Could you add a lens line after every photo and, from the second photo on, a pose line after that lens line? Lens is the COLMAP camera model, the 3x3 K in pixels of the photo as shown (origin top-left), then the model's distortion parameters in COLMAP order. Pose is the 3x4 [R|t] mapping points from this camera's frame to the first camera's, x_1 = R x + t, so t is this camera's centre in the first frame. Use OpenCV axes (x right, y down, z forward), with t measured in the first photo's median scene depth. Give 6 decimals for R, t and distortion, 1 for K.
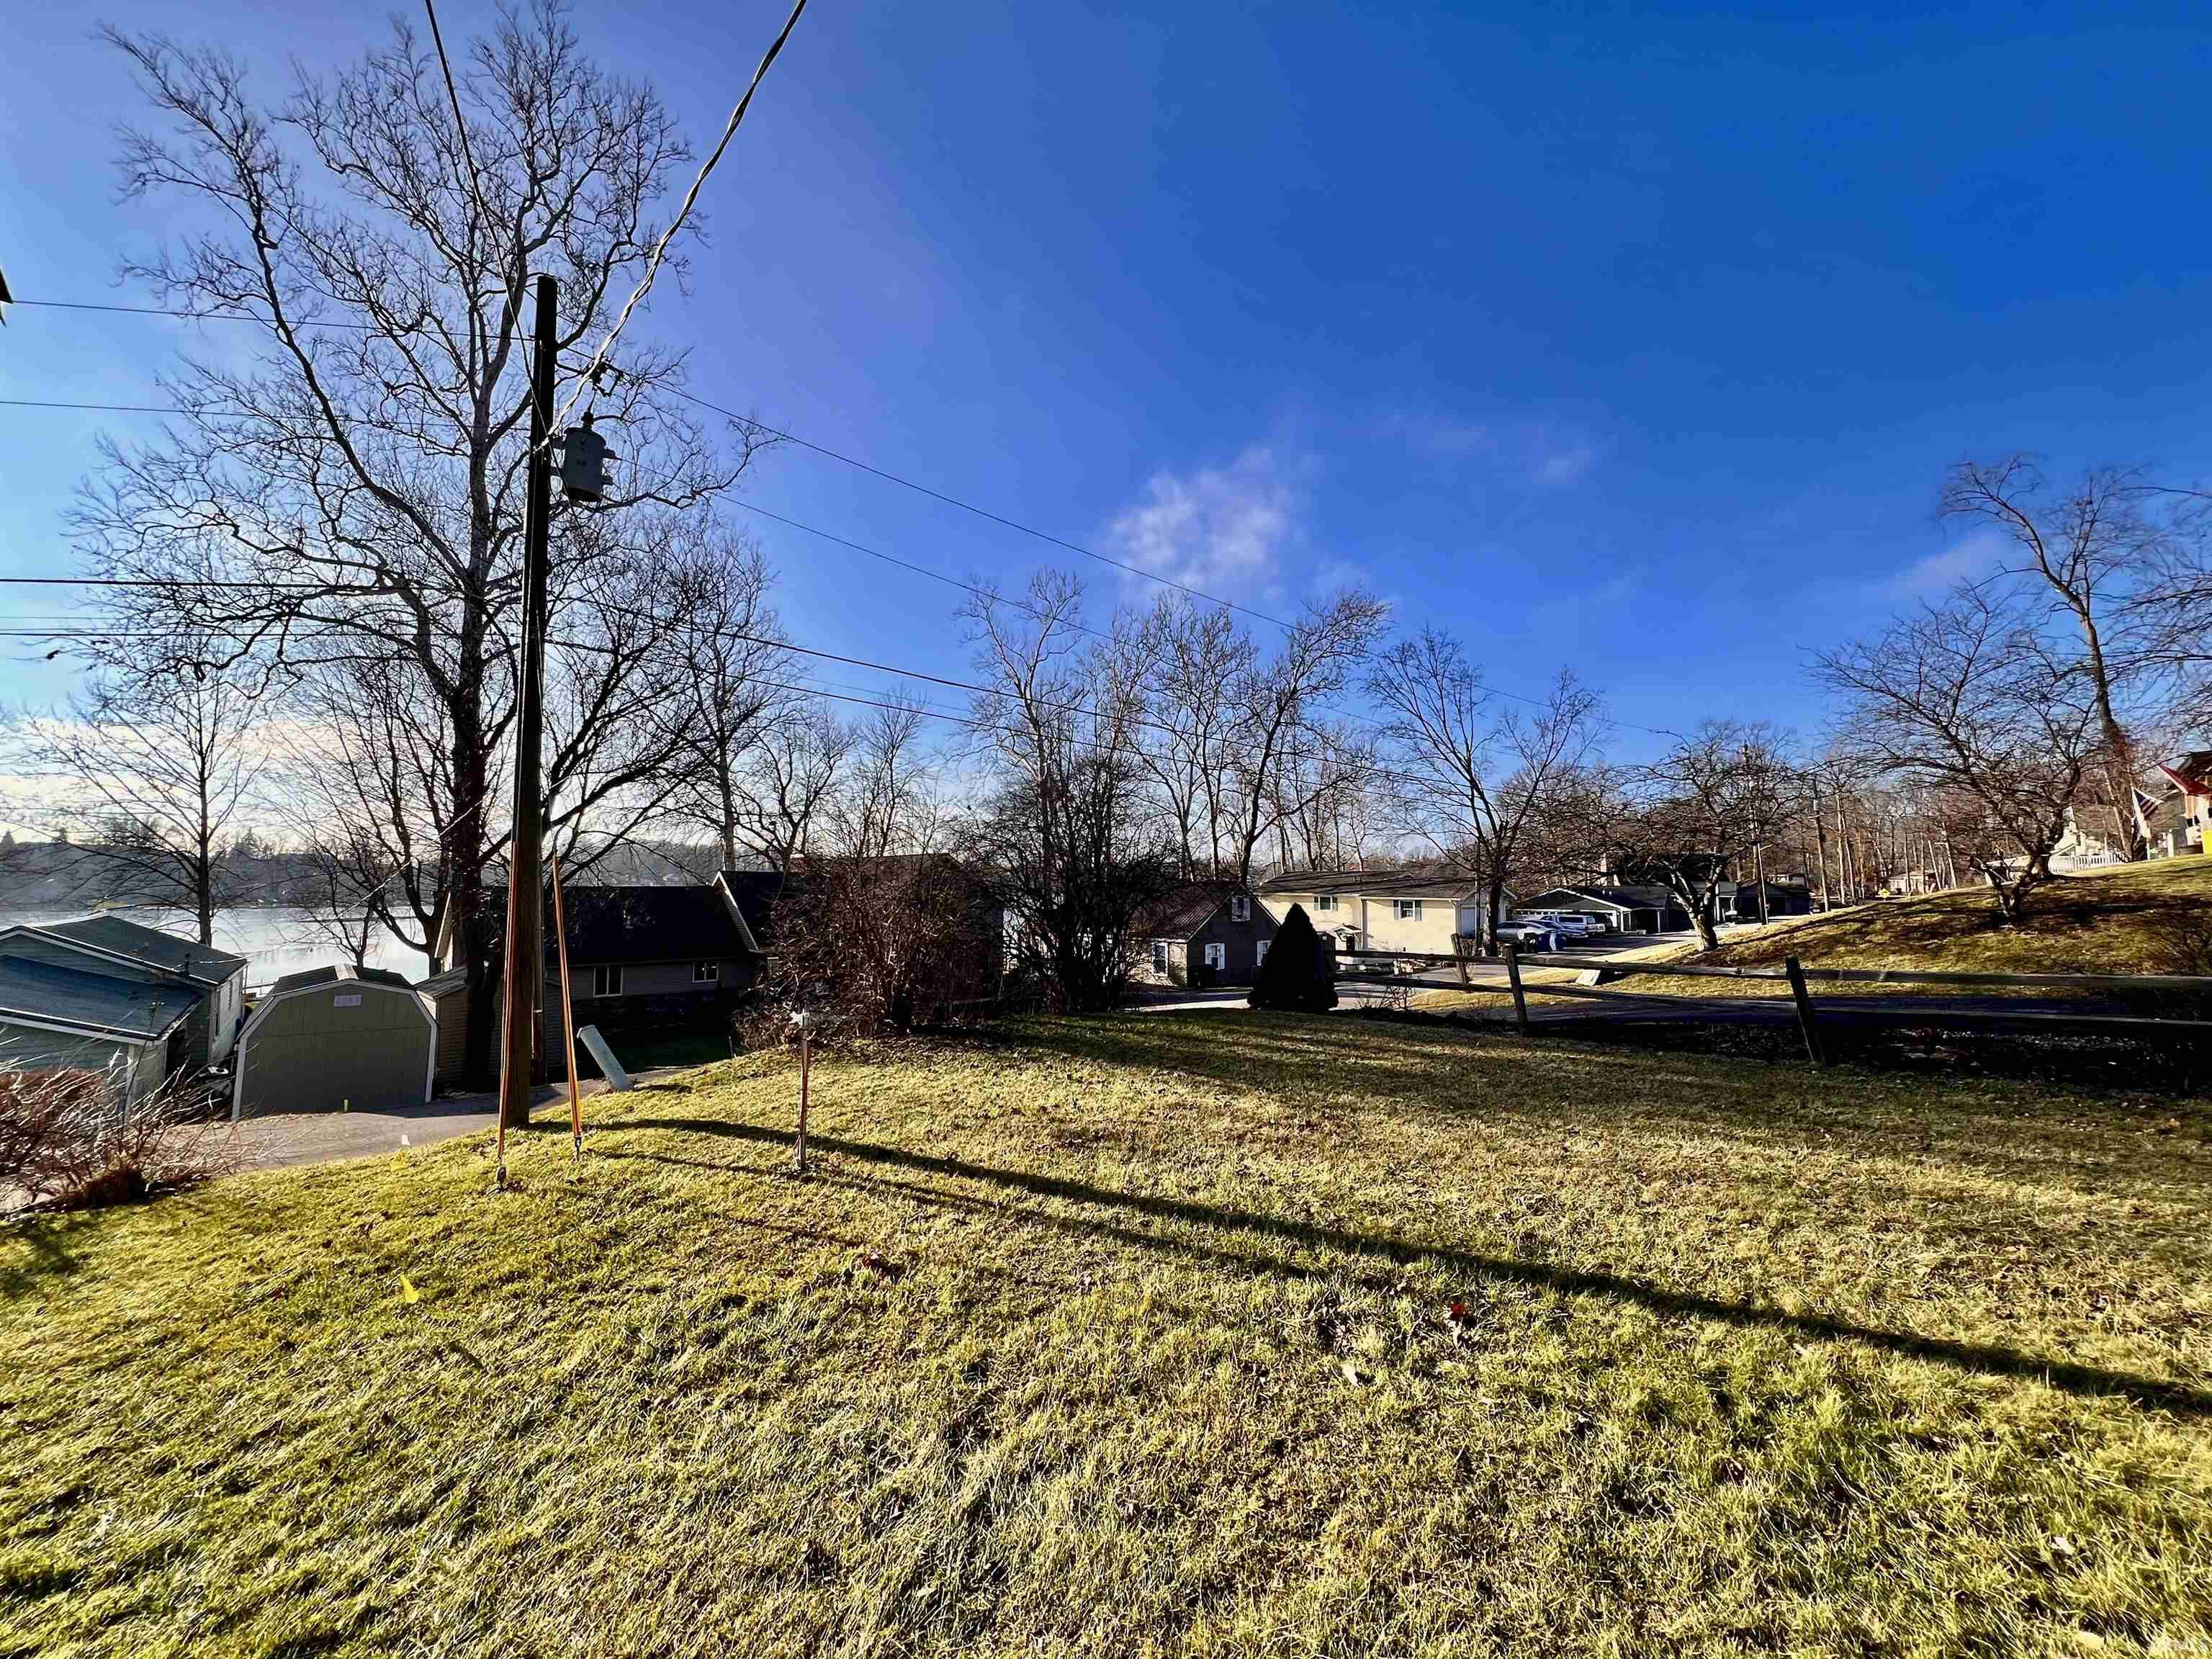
lens RADIAL K [[880.0, 0, 1105.7], [0, 880.0, 825.7], [0, 0, 1]] dist [-0.001607, 0.000631]
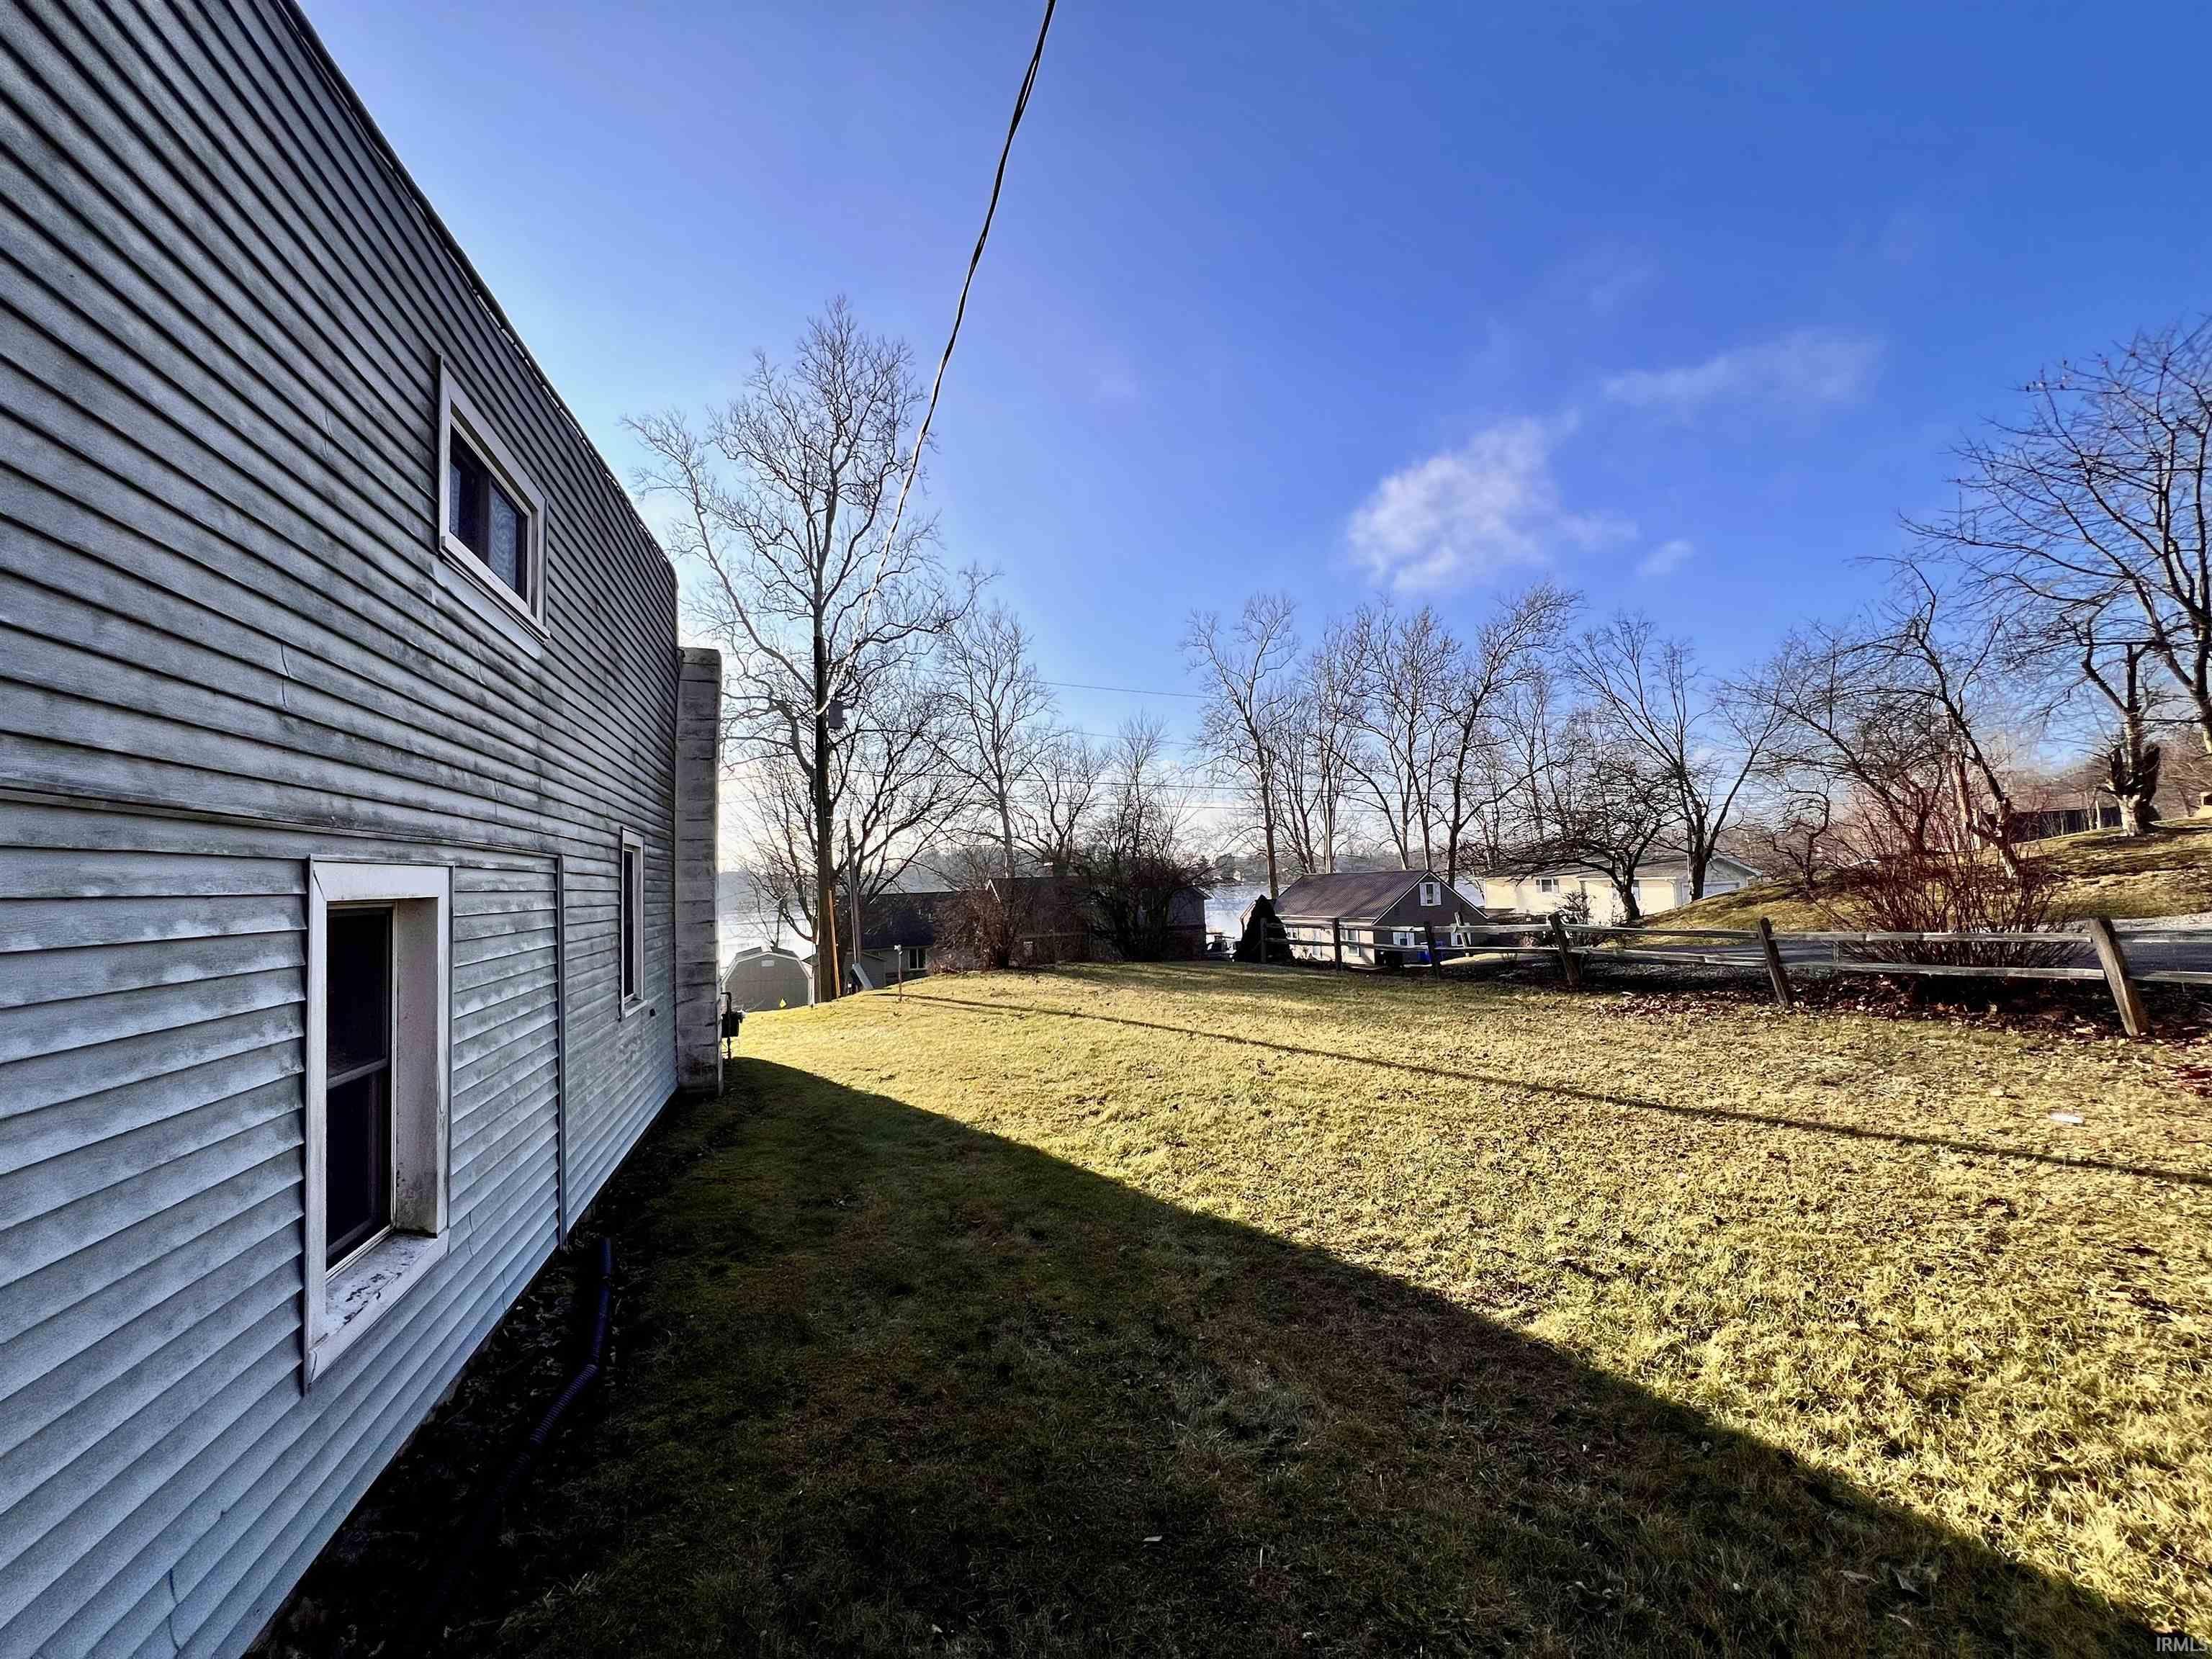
lens RADIAL K [[880.0, 0, 1105.7], [0, 880.0, 825.7], [0, 0, 1]] dist [-0.001607, 0.000631]
pose [[0.940592, -0.057270, -0.334675, 0.233480], [0.060682, 0.998157, -0.000262, -0.023904], [0.334073, -0.020062, 0.942334, -0.264437]]
